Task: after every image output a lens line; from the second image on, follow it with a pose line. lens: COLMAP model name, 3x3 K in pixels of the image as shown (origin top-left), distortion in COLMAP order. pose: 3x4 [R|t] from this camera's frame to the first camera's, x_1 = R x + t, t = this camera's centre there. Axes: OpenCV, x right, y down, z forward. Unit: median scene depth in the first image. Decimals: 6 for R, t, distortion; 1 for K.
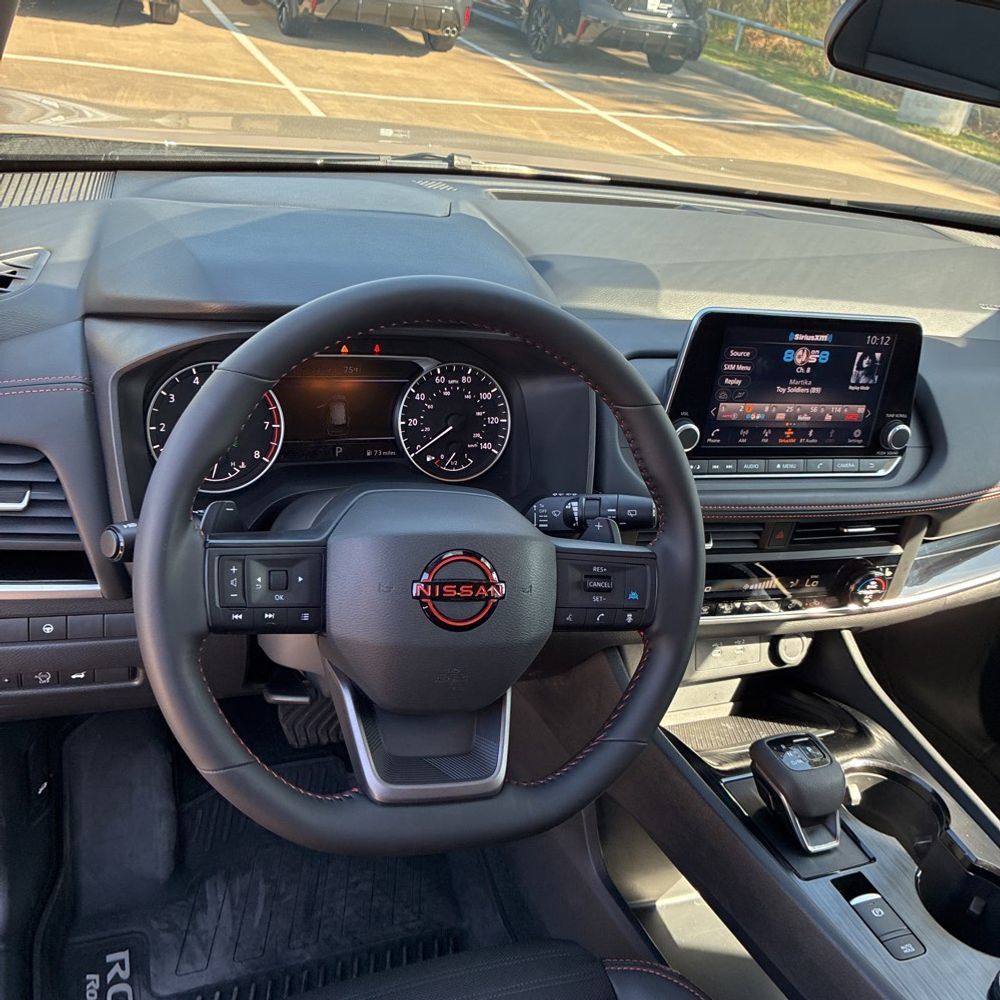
lens RADIAL K [[1009.9, 0, 494.8], [0, 1009.9, 497.1], [0, 0, 1]] dist [0.033162, -0.012346]
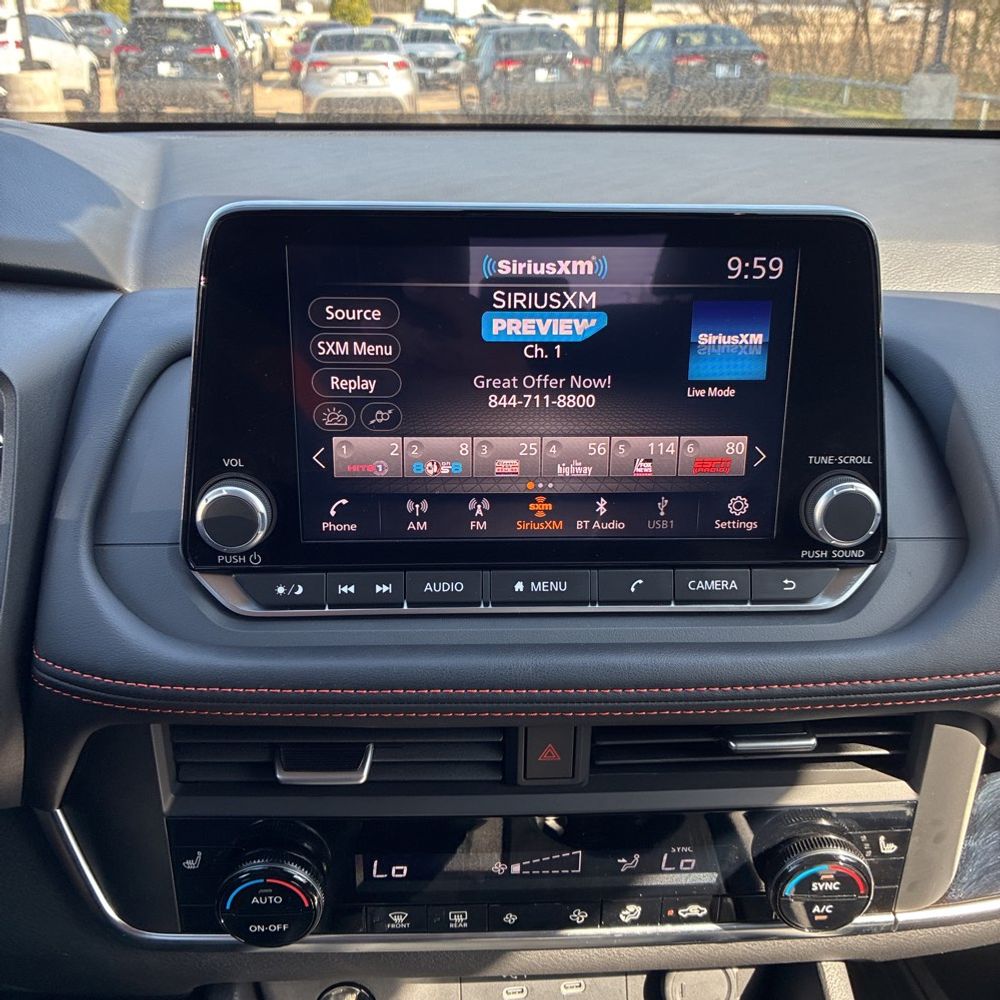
lens RADIAL K [[1009.9, 0, 494.8], [0, 1009.9, 497.1], [0, 0, 1]] dist [0.033162, -0.012346]
pose [[0.956832, -0.023455, -0.289693, 0.393754], [-0.007372, 0.994459, -0.104866, -0.023824], [0.290547, 0.102475, 0.951357, 0.601367]]
